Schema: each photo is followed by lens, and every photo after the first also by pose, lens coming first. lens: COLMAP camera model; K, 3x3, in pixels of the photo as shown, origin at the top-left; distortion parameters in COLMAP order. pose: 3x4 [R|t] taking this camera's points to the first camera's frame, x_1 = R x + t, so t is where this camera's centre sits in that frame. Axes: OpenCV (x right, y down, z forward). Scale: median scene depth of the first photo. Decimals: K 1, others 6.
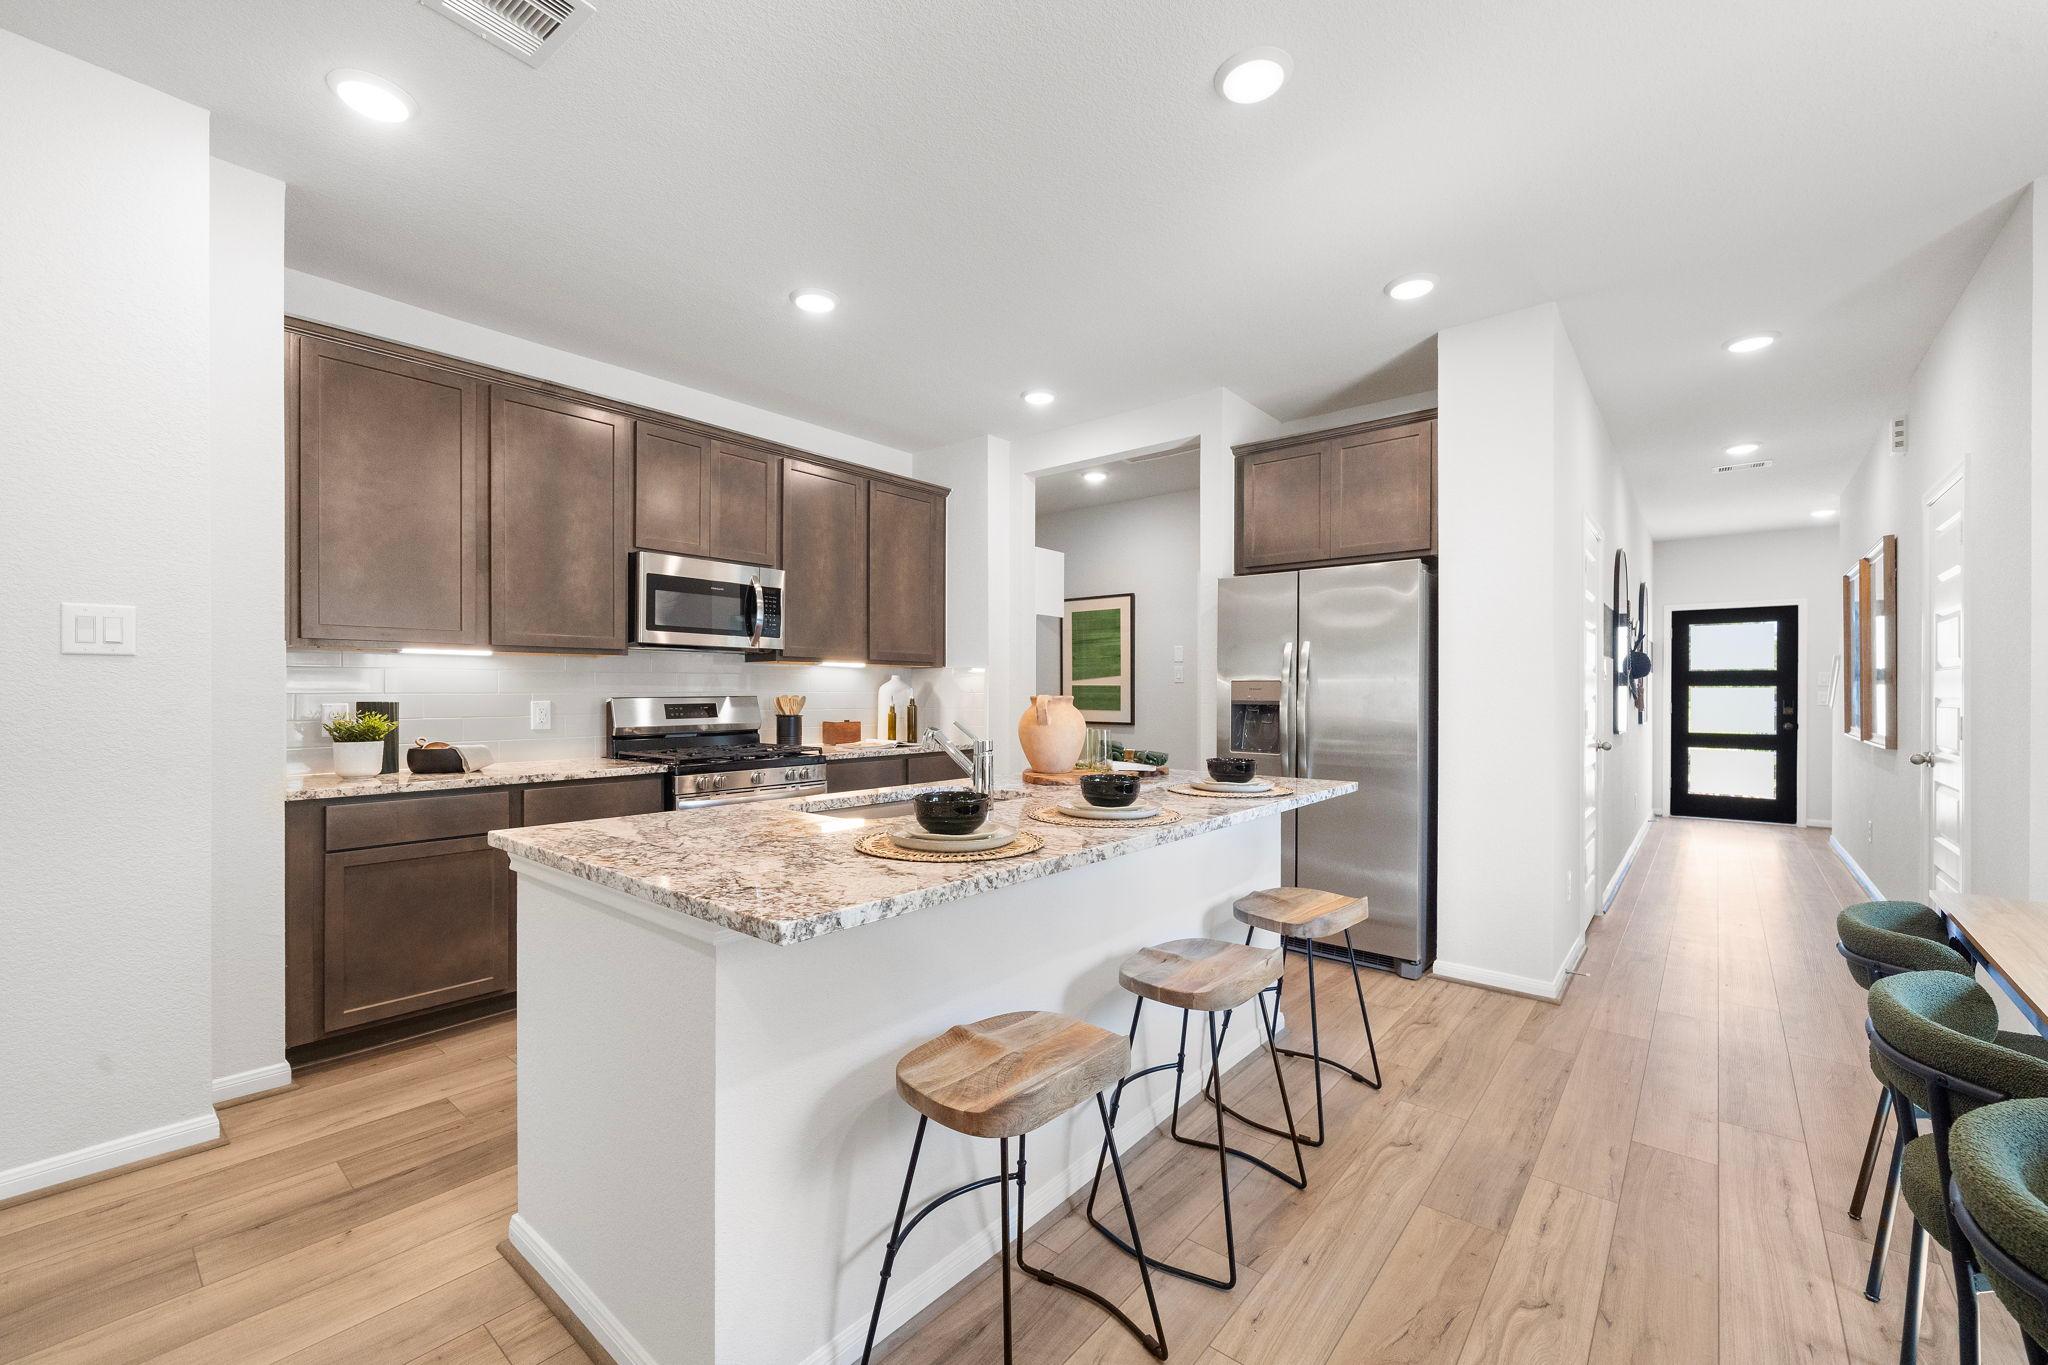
lens RADIAL K [[817.4, 0, 1017.0], [0, 817.4, 693.0], [0, 0, 1]] dist [-0.000333, 0.000012]
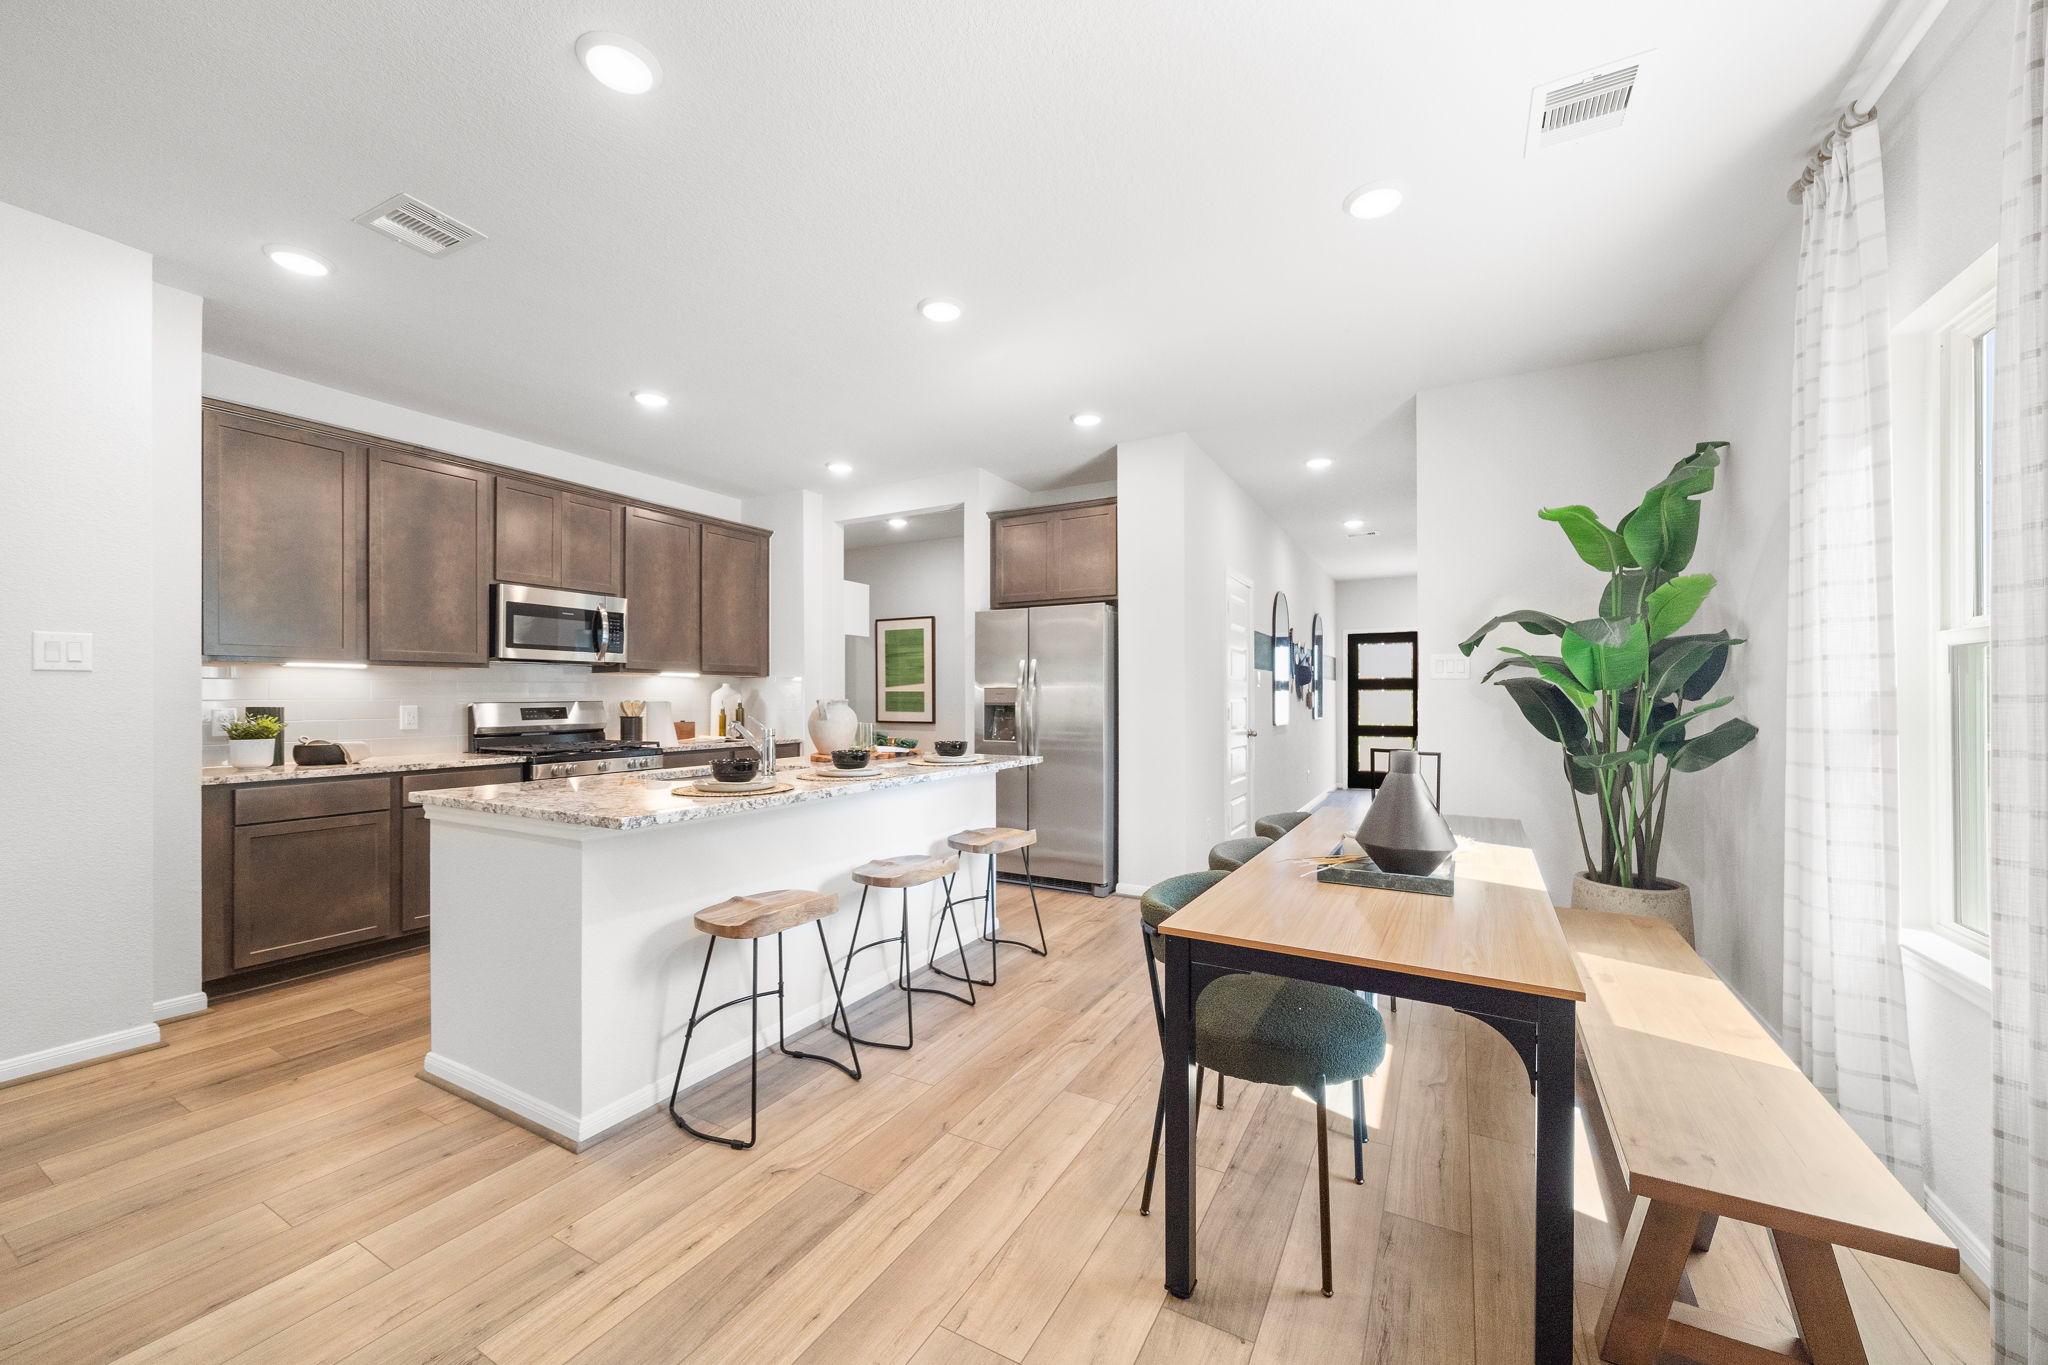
lens RADIAL K [[760.4, 0, 1008.2], [0, 760.4, 693.8], [0, 0, 1]] dist [-0.001703, -0.000213]
pose [[0.982878, -0.003444, 0.184227, 0.077860], [0.004453, 0.999977, -0.005068, 0.001718], [-0.184205, 0.005801, 0.982871, -0.260662]]
